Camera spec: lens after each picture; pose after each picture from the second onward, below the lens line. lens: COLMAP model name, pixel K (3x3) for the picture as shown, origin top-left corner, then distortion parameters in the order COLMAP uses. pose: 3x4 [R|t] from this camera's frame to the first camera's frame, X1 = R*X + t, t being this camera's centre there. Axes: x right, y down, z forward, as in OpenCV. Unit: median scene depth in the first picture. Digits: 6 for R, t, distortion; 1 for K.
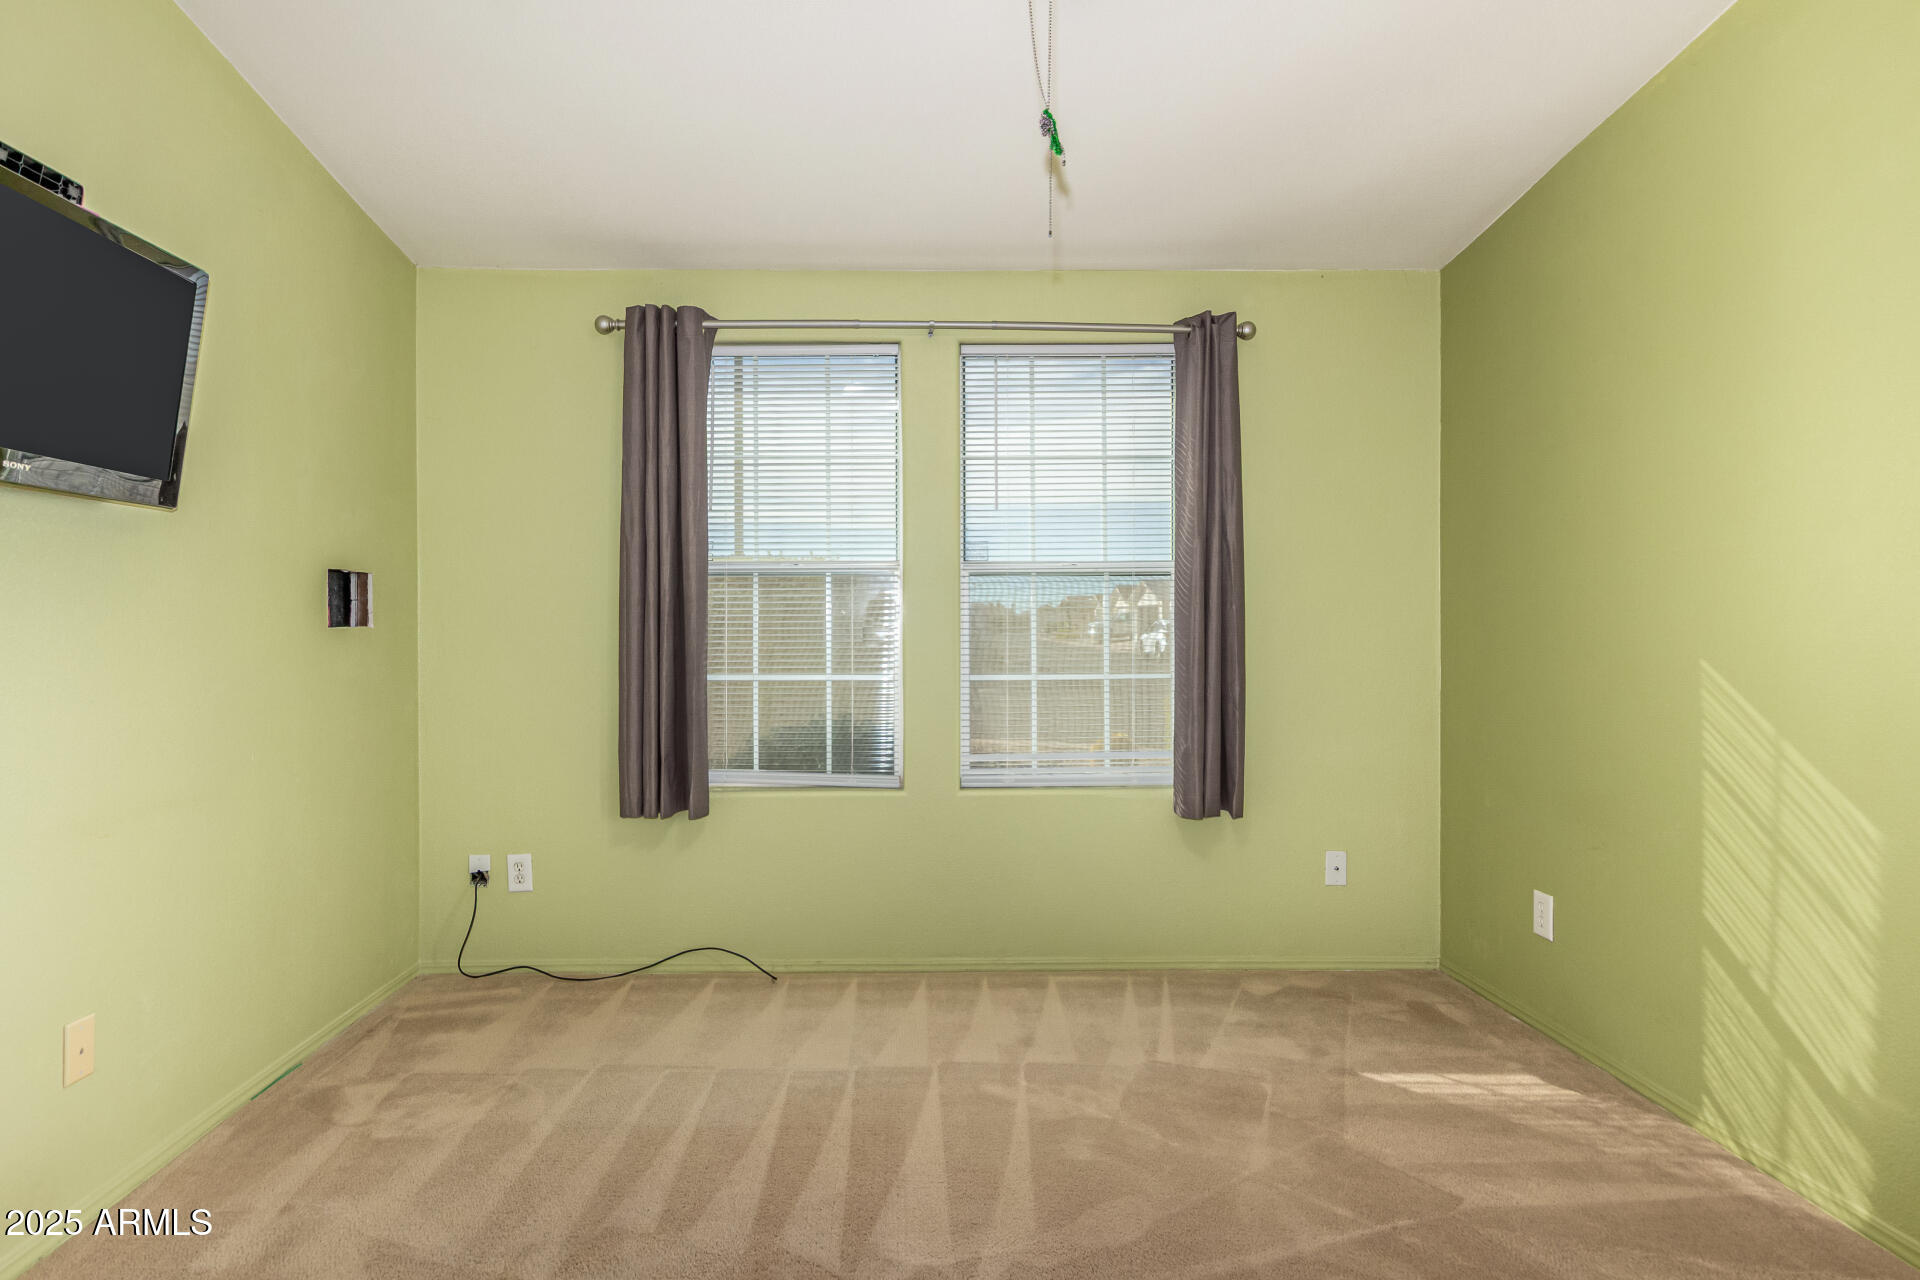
lens RADIAL K [[996.7, 0, 967.8], [0, 996.7, 631.8], [0, 0, 1]] dist [0.010625, -0.005115]
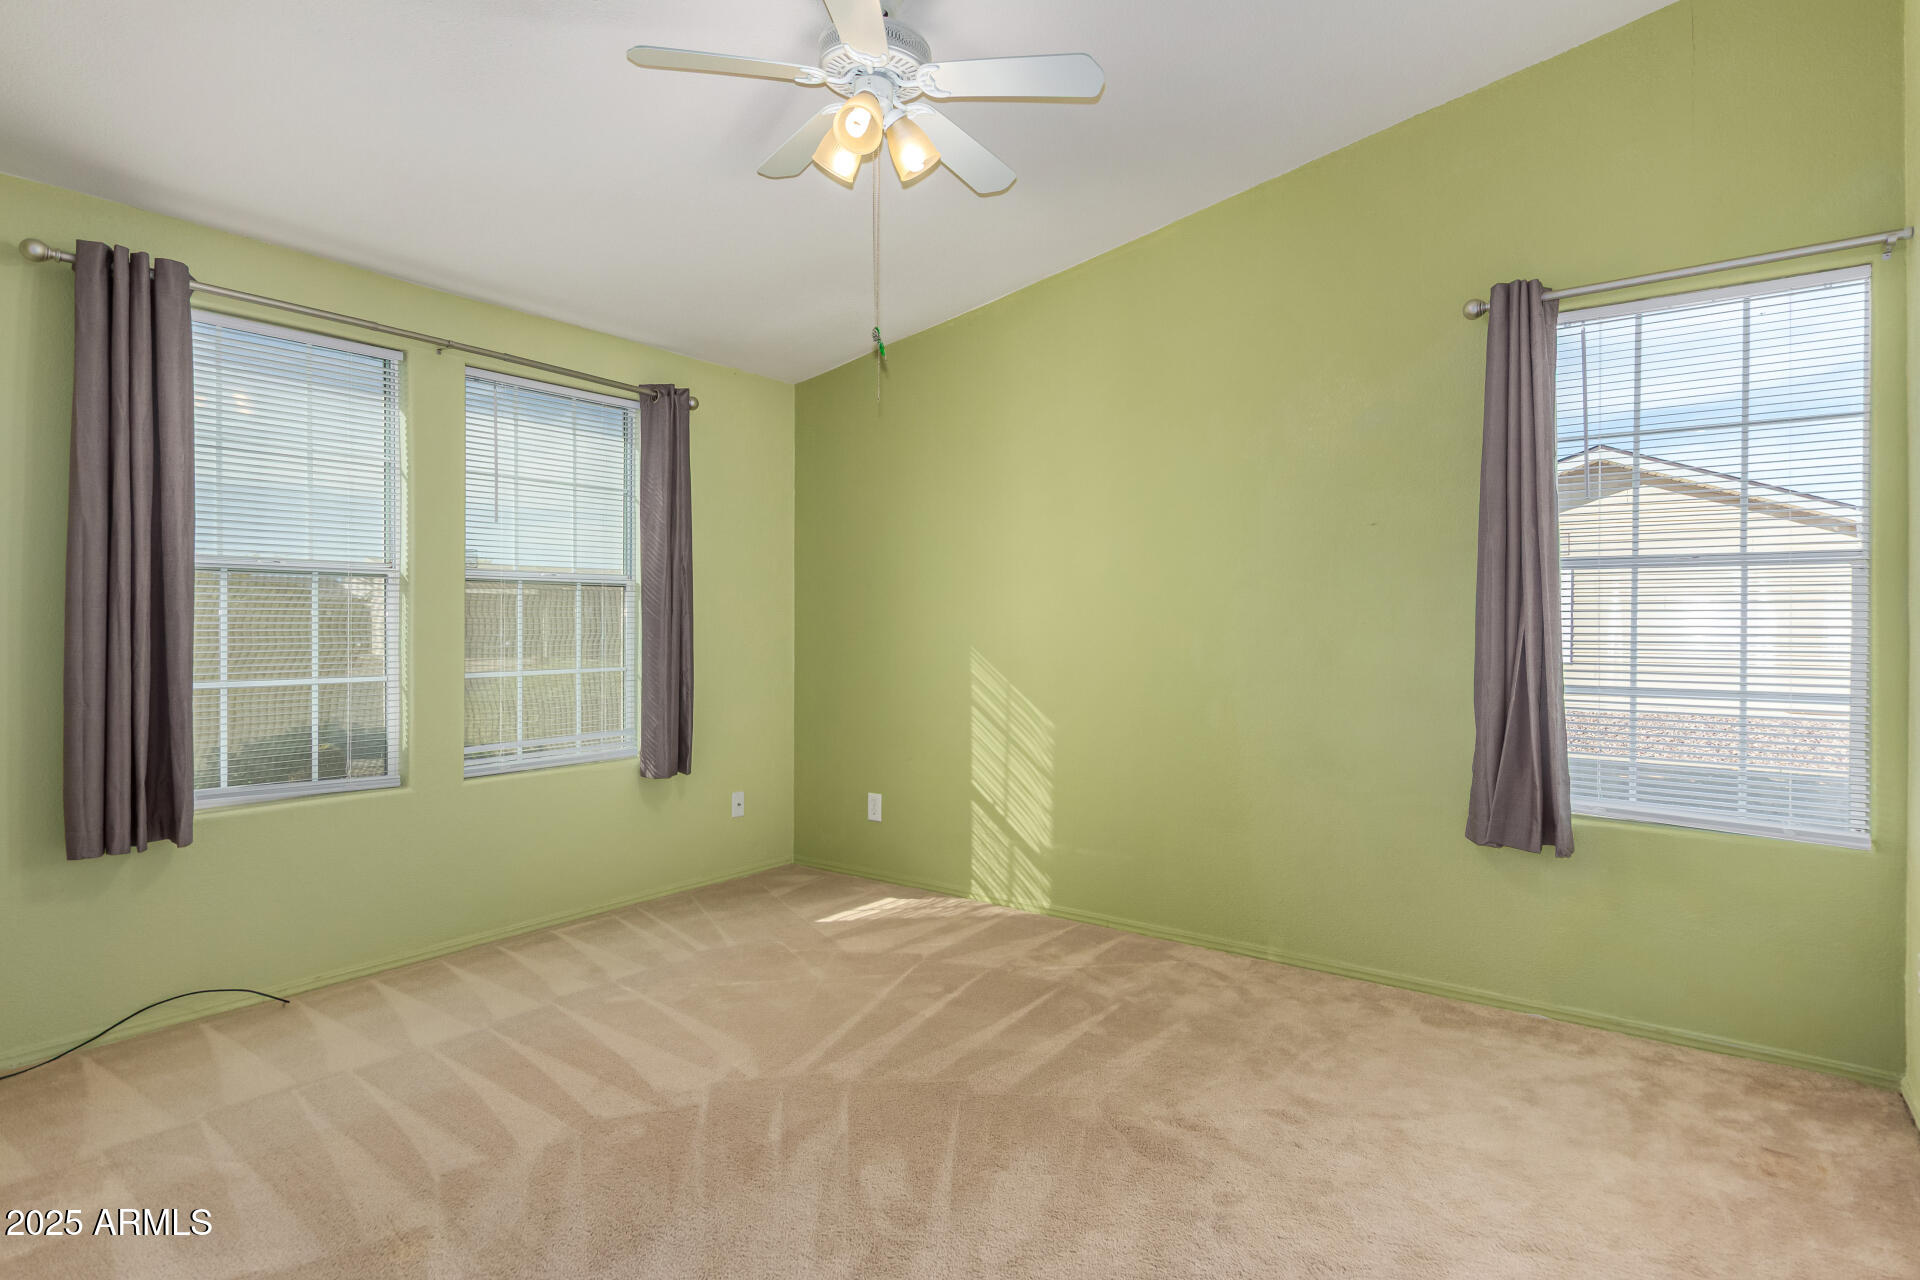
lens RADIAL K [[996.7, 0, 963.4], [0, 996.7, 635.3], [0, 0, 1]] dist [0.010625, -0.005115]
pose [[0.598613, -0.004988, 0.801023, -0.569591], [0.002118, 0.999987, 0.004643, -0.001518], [-0.801036, -0.001083, 0.598616, -0.074908]]
